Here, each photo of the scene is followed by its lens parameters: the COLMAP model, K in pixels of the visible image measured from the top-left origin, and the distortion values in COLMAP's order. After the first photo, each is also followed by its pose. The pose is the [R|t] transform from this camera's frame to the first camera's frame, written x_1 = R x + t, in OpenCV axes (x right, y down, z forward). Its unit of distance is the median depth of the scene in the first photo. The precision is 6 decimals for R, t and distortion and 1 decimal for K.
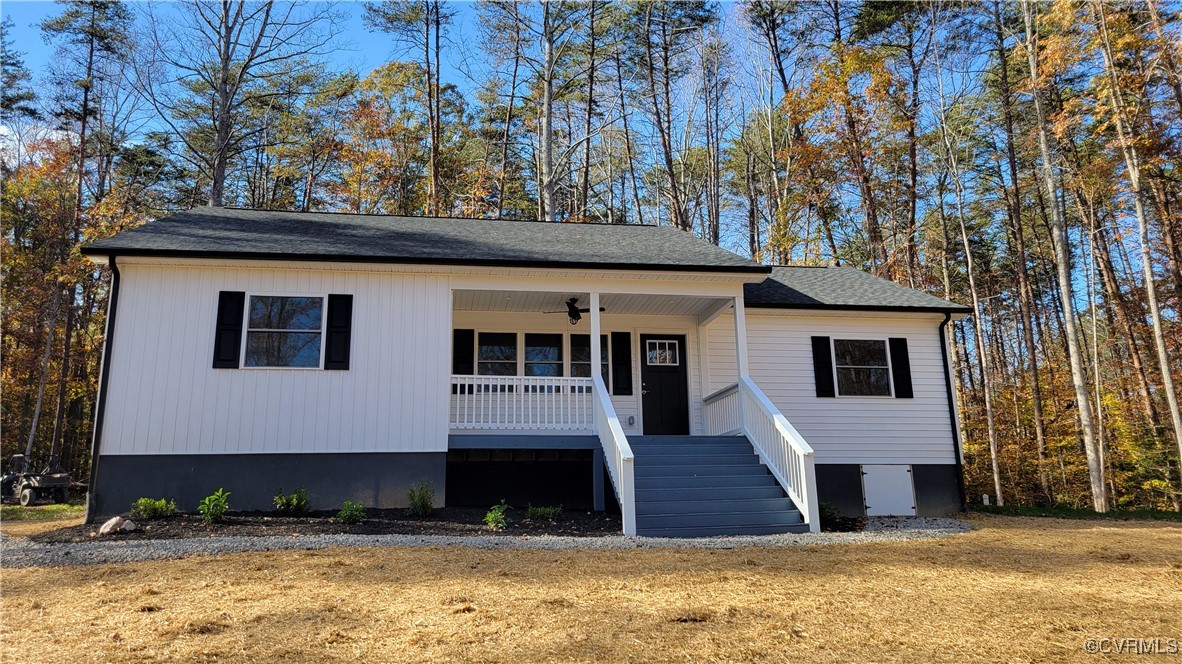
lens RADIAL K [[858.5, 0, 591.0], [0, 858.5, 332.0], [0, 0, 1]] dist [0.076357, -0.067728]
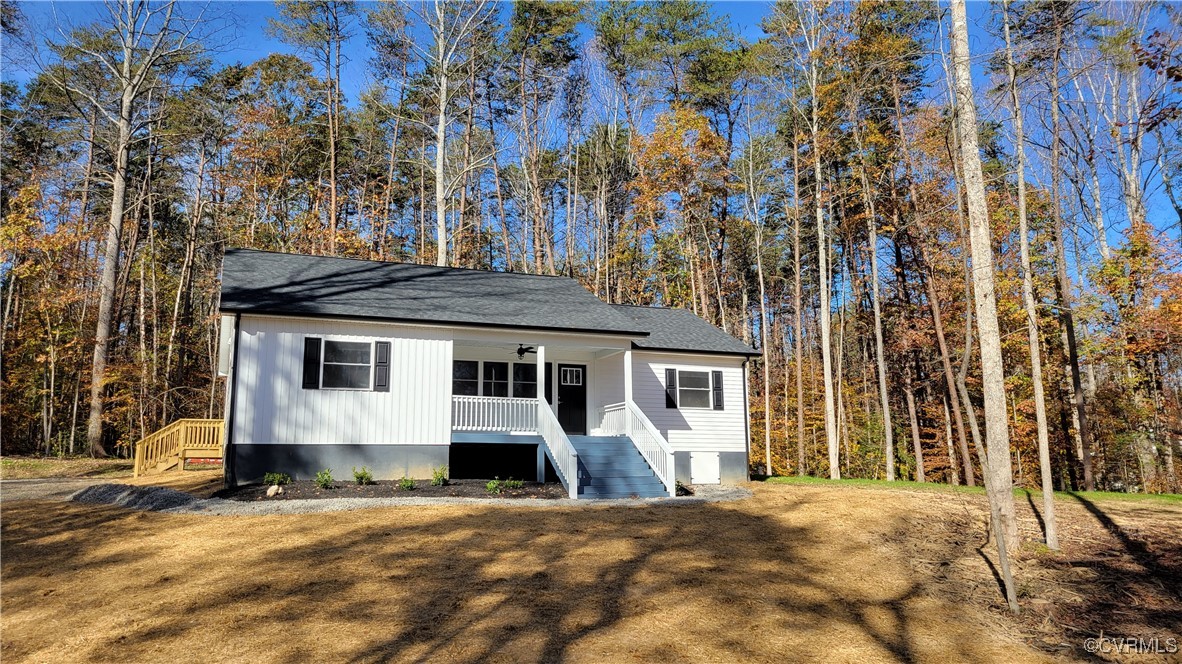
lens RADIAL K [[858.5, 0, 591.0], [0, 858.5, 332.0], [0, 0, 1]] dist [0.076357, -0.067728]
pose [[0.974076, 0.047727, 0.221127, -0.222274], [-0.059478, 0.997133, 0.046787, -0.127359], [-0.218260, -0.058726, 0.974122, -0.474543]]
